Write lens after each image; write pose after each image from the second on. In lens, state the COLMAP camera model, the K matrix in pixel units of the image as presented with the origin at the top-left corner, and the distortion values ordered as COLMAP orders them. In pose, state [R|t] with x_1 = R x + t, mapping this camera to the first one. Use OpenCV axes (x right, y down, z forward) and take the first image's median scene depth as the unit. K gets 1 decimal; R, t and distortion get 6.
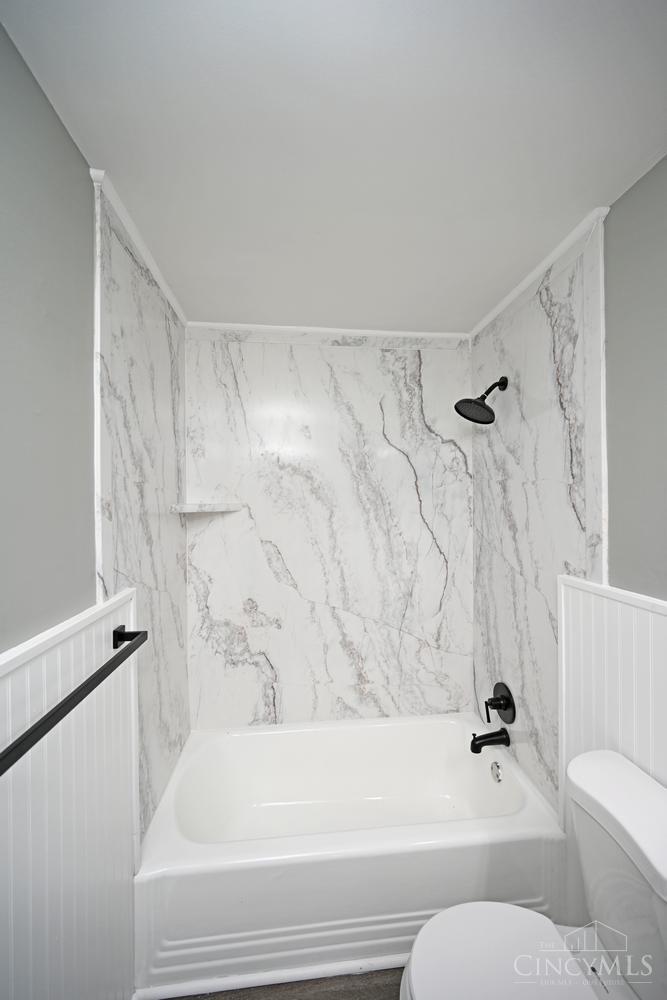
lens RADIAL K [[394.2, 0, 331.6], [0, 394.2, 502.2], [0, 0, 1]] dist [-0.003729, 0.001417]
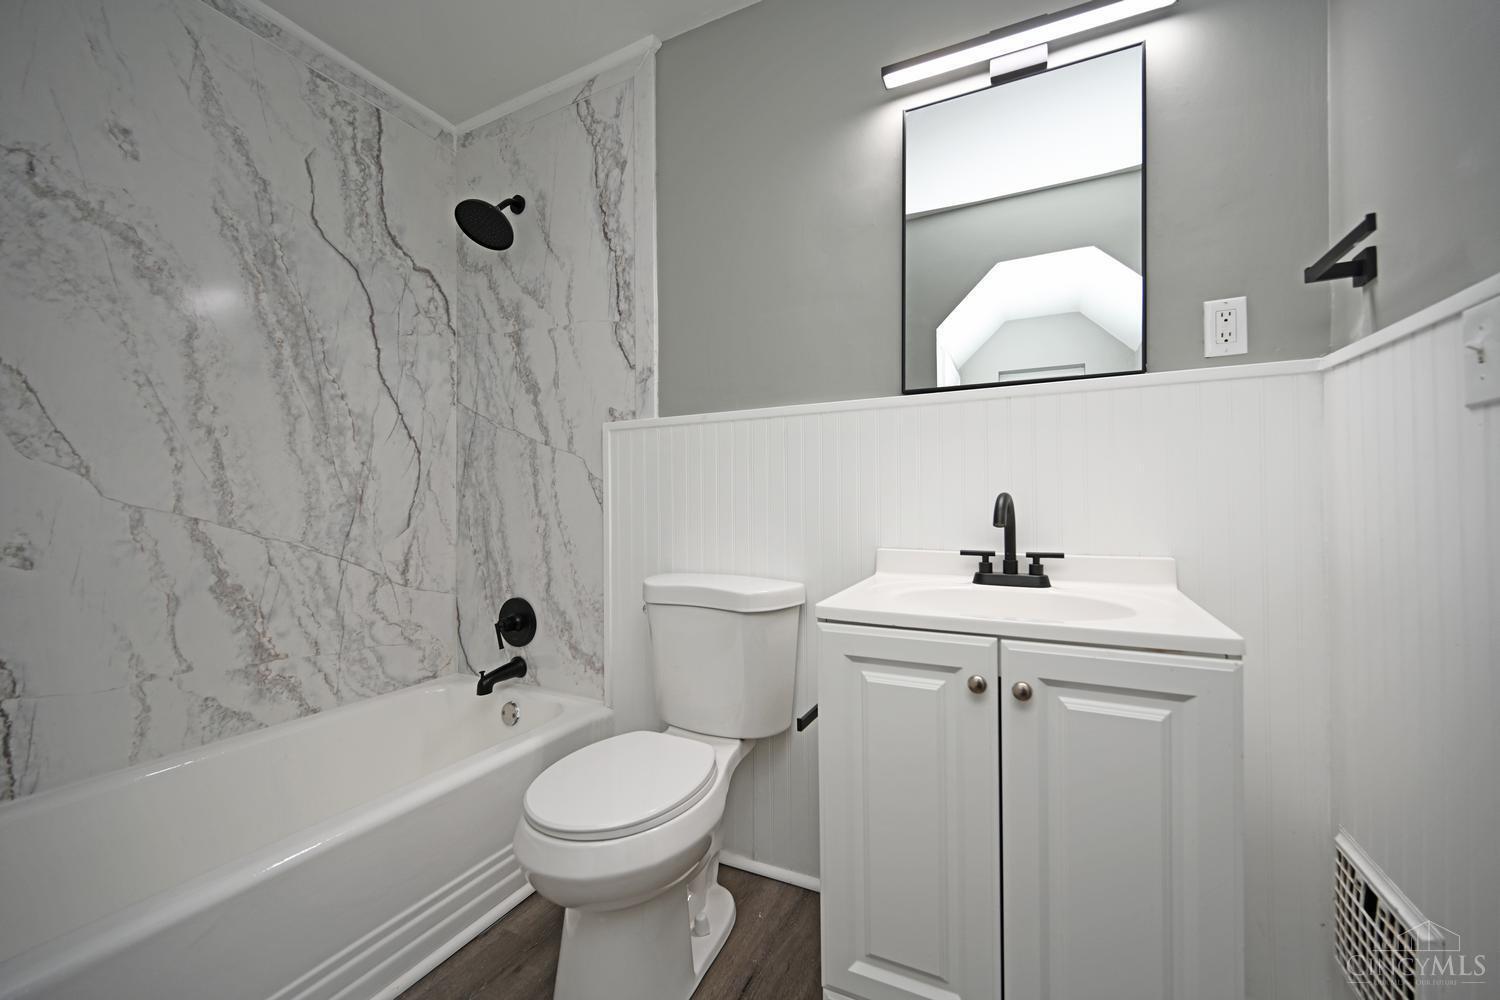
lens RADIAL K [[591.4, 0, 757.3], [0, 591.4, 502.4], [0, 0, 1]] dist [-0.003729, 0.001417]
pose [[0.530164, 0.009157, 0.847846, -0.255524], [0.006349, 0.999871, -0.014769, 0.265483], [-0.847871, 0.013213, 0.530037, -0.001040]]
